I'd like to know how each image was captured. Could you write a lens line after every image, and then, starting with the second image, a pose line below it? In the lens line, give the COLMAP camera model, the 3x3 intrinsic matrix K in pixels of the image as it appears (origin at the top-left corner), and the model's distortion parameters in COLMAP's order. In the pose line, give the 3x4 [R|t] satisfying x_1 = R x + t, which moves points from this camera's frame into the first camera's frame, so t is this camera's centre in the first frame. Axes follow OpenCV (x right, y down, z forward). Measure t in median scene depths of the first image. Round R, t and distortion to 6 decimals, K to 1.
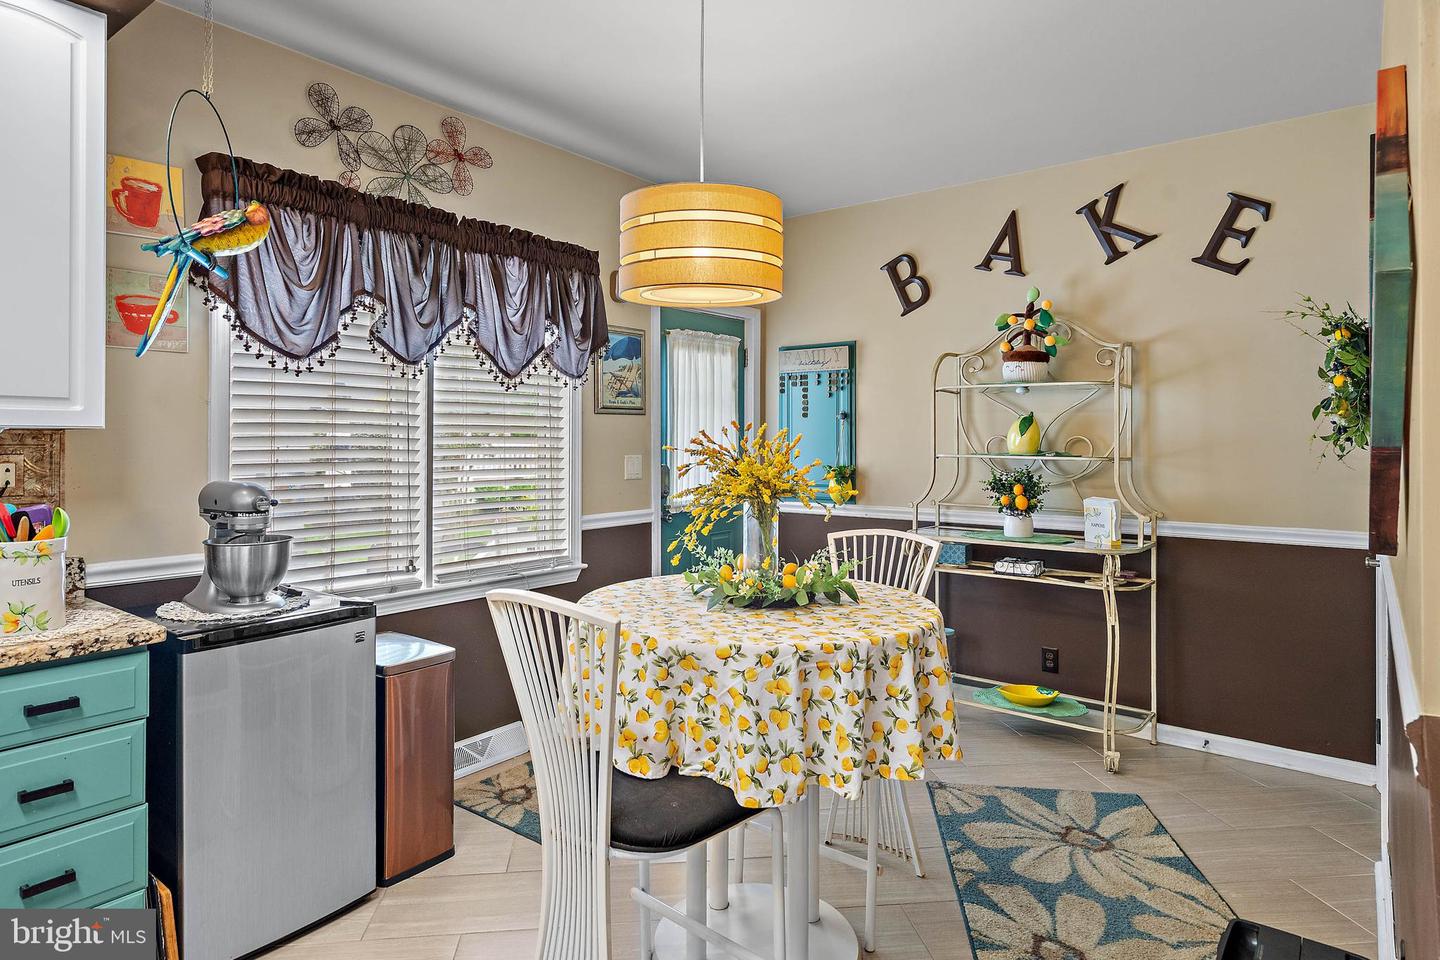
lens RADIAL K [[823.4, 0, 714.0], [0, 823.4, 434.9], [0, 0, 1]] dist [0.003078, 0.001726]
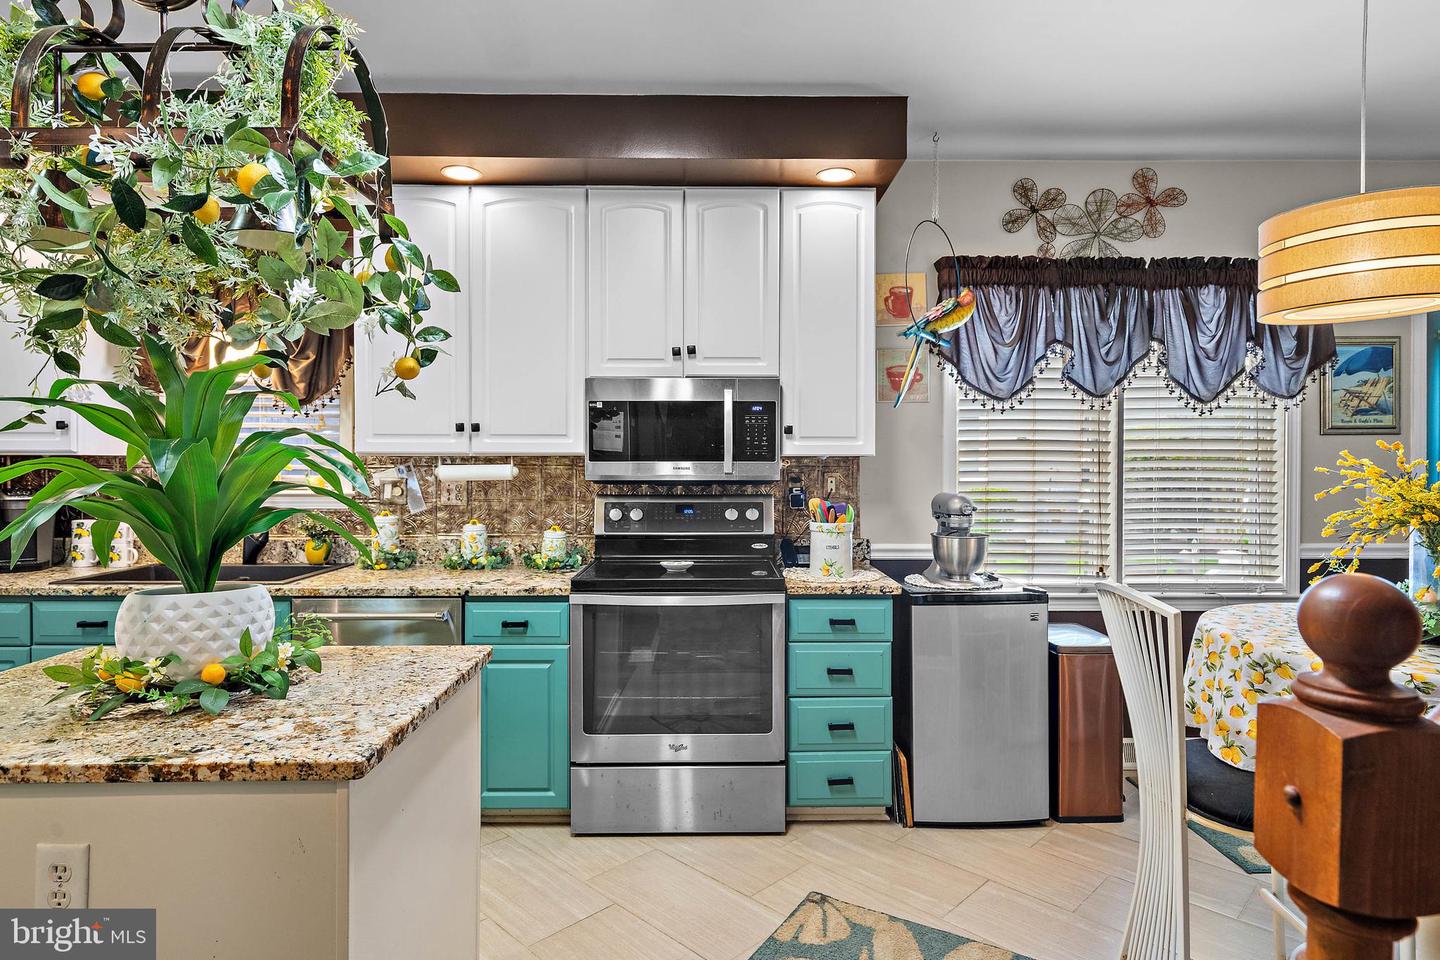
lens RADIAL K [[805.0, 0, 727.2], [0, 805.0, 474.9], [0, 0, 1]] dist [0.004929, 0.000839]
pose [[0.624638, 0.007943, -0.780874, 0.187646], [0.005034, 0.999887, 0.014198, 0.003910], [0.780898, -0.012799, 0.624527, -0.113758]]
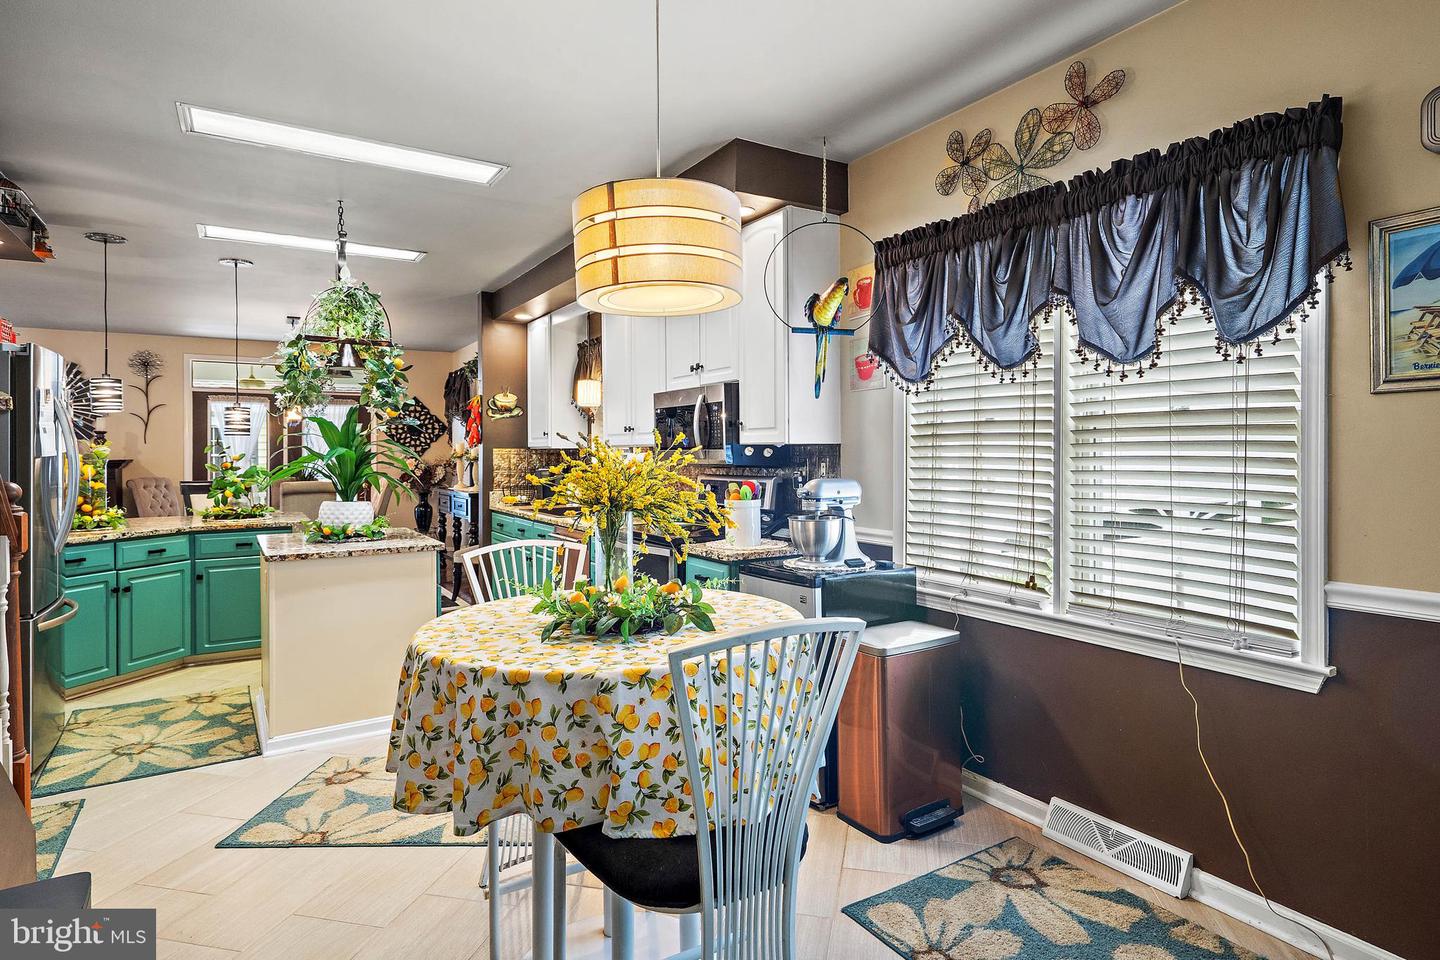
lens RADIAL K [[785.9, 0, 716.6], [0, 785.9, 453.6], [0, 0, 1]] dist [0.000326, 0.000098]
pose [[-0.353783, 0.002672, -0.935324, 0.596489], [0.011131, 0.999937, -0.001353, 0.009896], [0.935261, -0.010890, -0.353791, 0.993370]]
